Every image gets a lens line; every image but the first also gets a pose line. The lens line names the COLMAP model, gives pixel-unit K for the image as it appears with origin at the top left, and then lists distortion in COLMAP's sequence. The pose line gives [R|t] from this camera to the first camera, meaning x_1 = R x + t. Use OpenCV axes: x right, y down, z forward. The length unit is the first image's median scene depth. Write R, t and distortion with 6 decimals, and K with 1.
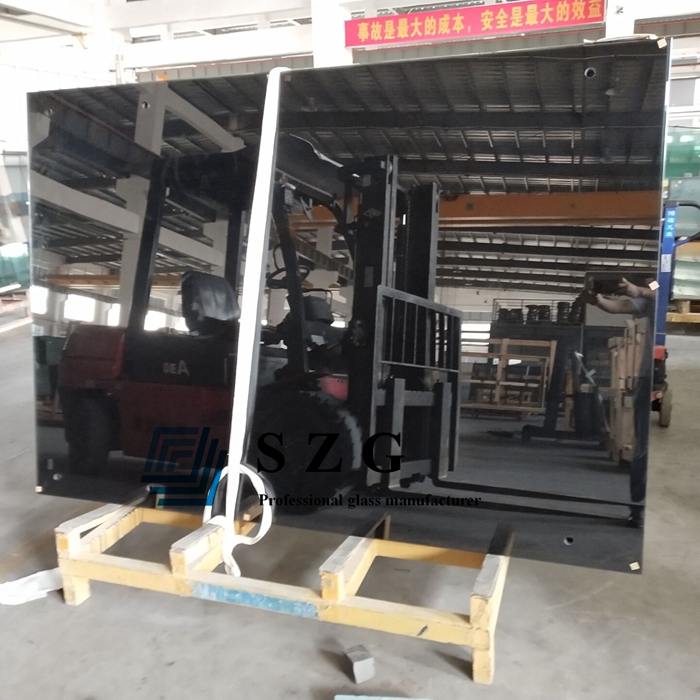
lens RADIAL K [[742.6, 0, 342.0], [0, 742.6, 349.8], [0, 0, 1]] dist [-0.007750, 0.024393]
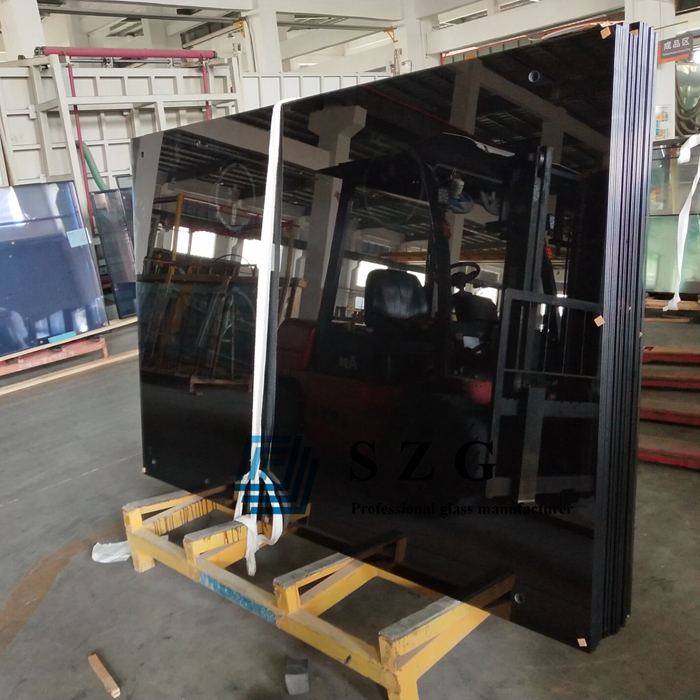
lens RADIAL K [[742.6, 0, 342.0], [0, 742.6, 349.8], [0, 0, 1]] dist [-0.007750, 0.024393]
pose [[0.889127, 0.038230, -0.456060, 0.286801], [-0.020368, 0.998823, 0.044018, -0.045445], [0.457206, -0.029849, 0.888860, 0.059003]]
